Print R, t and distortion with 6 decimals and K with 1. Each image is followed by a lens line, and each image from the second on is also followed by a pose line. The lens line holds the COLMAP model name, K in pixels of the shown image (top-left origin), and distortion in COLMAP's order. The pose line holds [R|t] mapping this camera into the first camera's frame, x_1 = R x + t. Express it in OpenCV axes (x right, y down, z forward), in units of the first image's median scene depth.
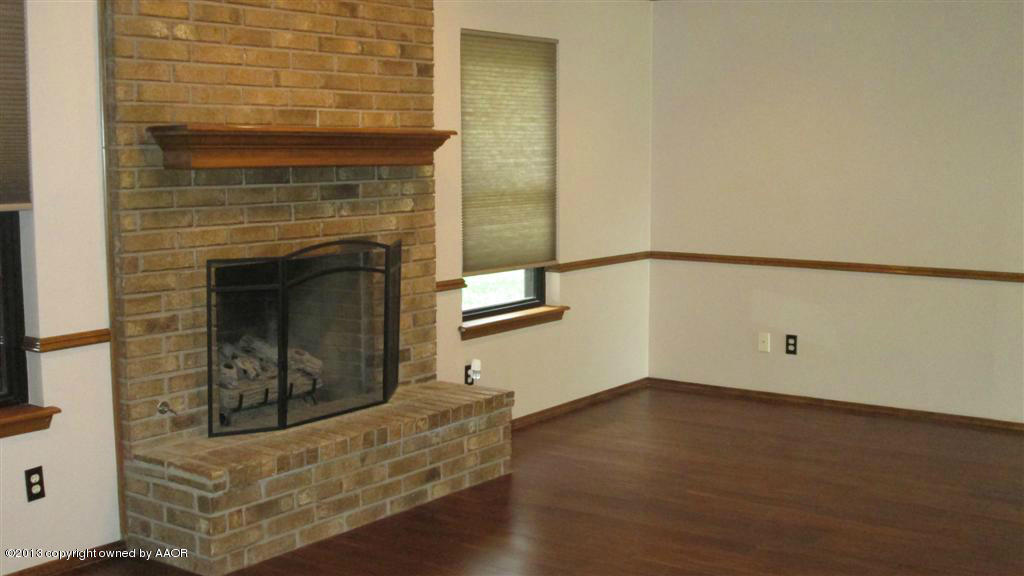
lens RADIAL K [[1210.6, 0, 512.0], [0, 1210.6, 288.0], [0, 0, 1]] dist [-0.101580, 0.062799]
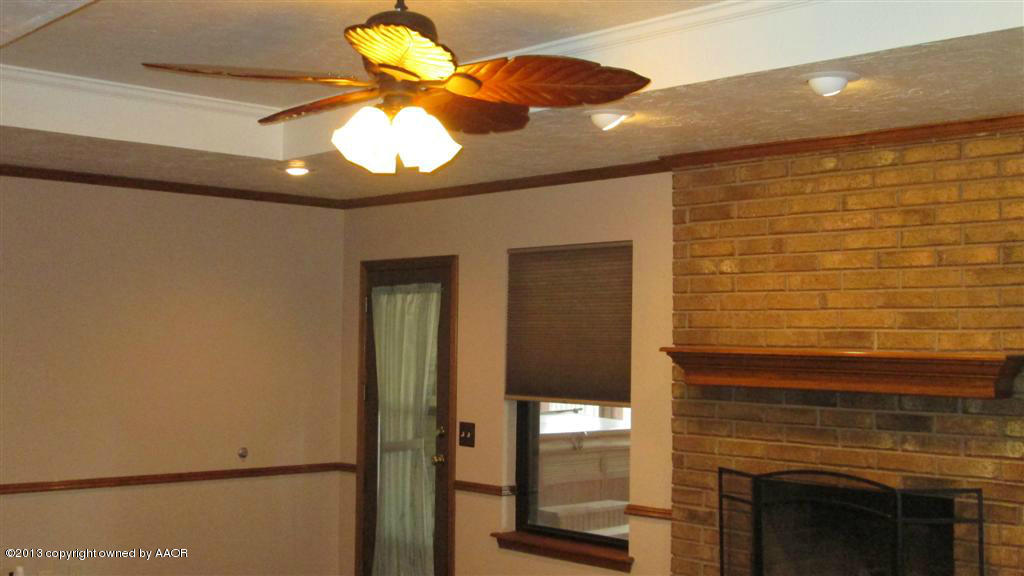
lens RADIAL K [[1210.6, 0, 512.0], [0, 1210.6, 288.0], [0, 0, 1]] dist [-0.101580, 0.062799]
pose [[-0.174193, -0.038586, -0.983955, 0.837296], [-0.123369, 0.992214, -0.017069, -0.137473], [0.976953, 0.118416, -0.177597, 0.933602]]
